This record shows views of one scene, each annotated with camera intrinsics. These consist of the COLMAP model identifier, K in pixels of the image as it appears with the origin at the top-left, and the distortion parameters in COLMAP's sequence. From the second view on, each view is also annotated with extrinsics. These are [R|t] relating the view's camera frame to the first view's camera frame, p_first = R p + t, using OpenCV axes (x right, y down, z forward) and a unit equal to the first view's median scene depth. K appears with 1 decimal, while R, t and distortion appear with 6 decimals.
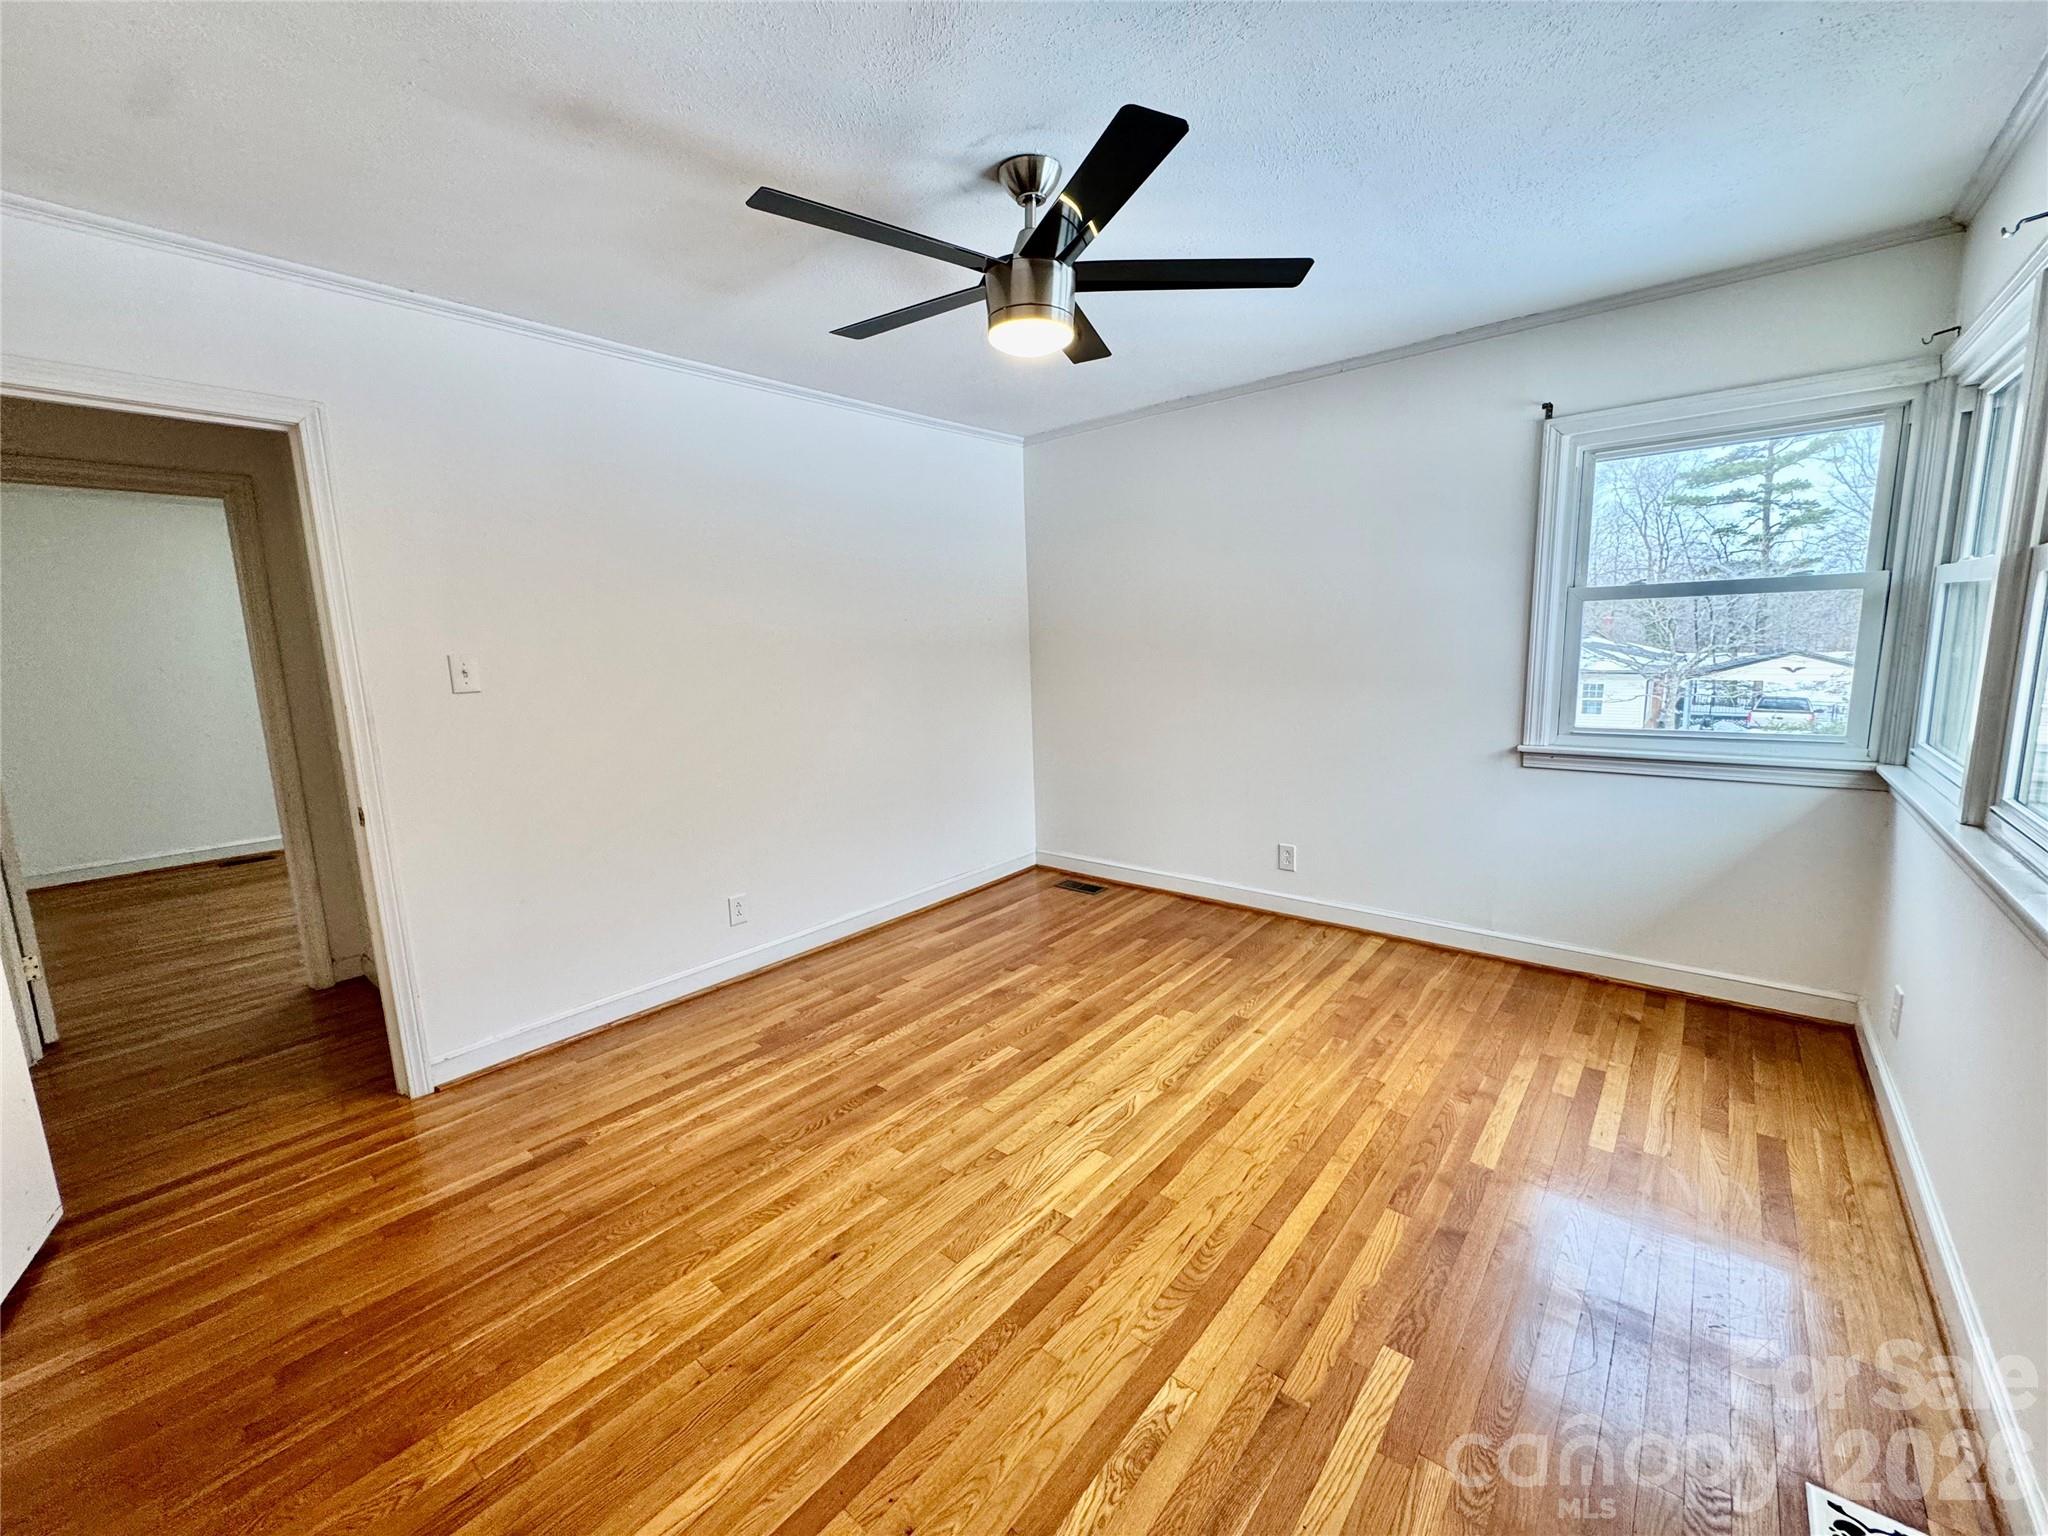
lens RADIAL K [[816.7, 0, 1011.7], [0, 816.7, 761.5], [0, 0, 1]] dist [-0.003113, 0.001770]
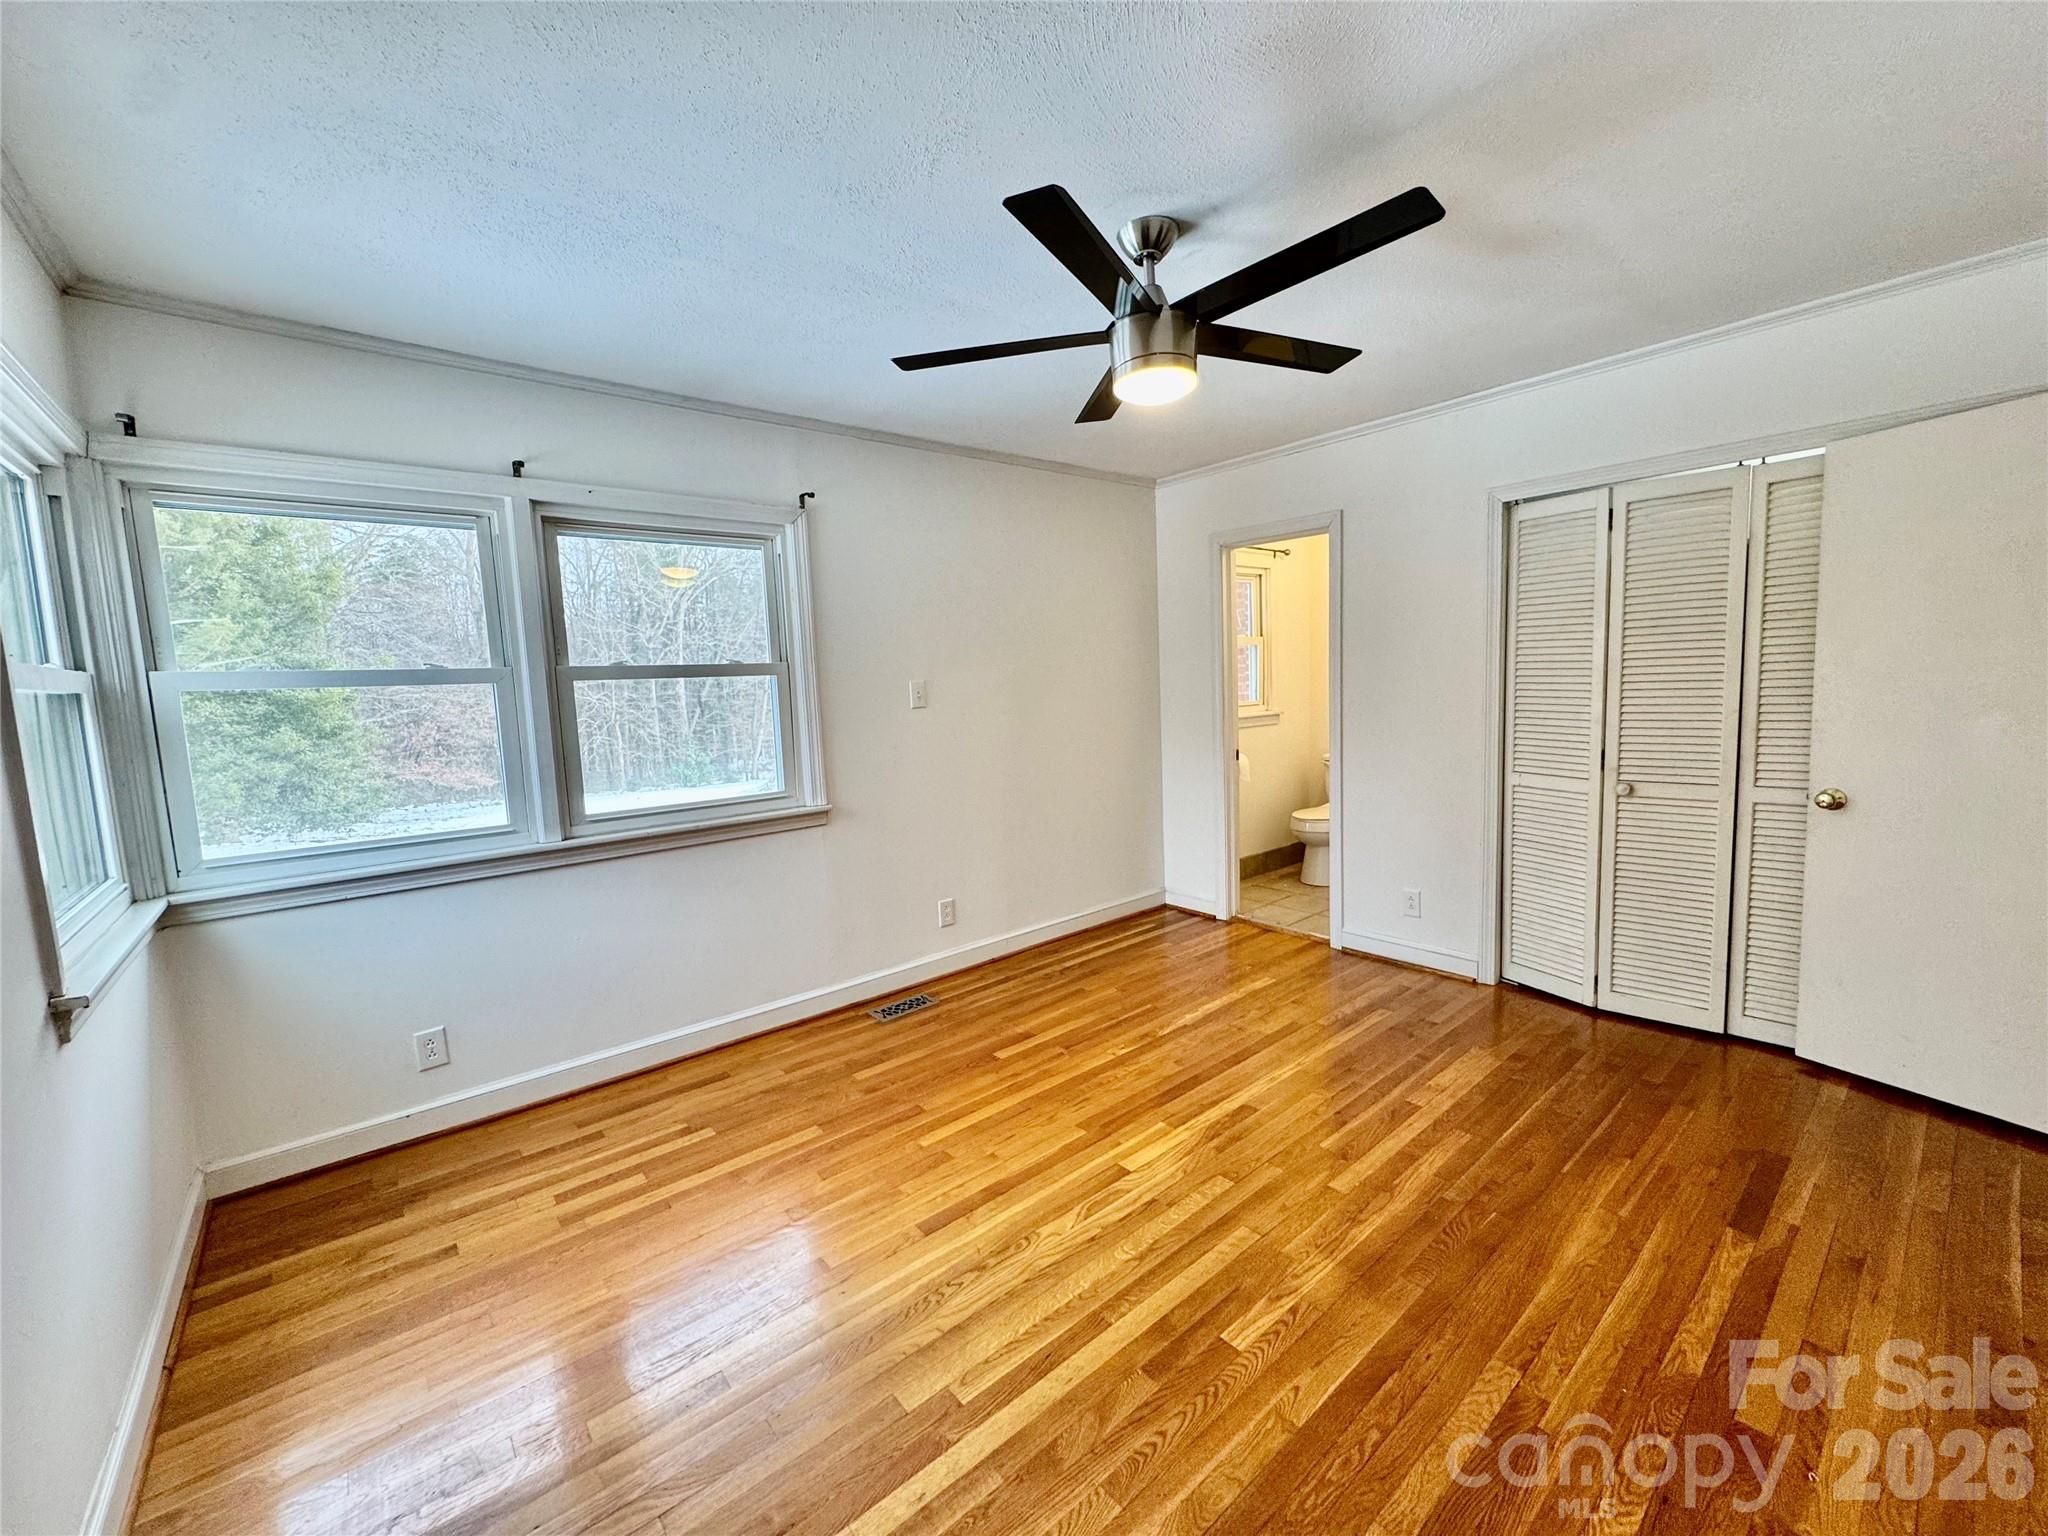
lens RADIAL K [[816.7, 0, 1021.7], [0, 816.7, 777.2], [0, 0, 1]] dist [-0.003113, 0.001770]
pose [[-0.984608, 0.054604, 0.166030, 0.041692], [0.096388, 0.962071, 0.255202, -0.281720], [-0.145798, 0.267277, -0.952526, 1.873824]]
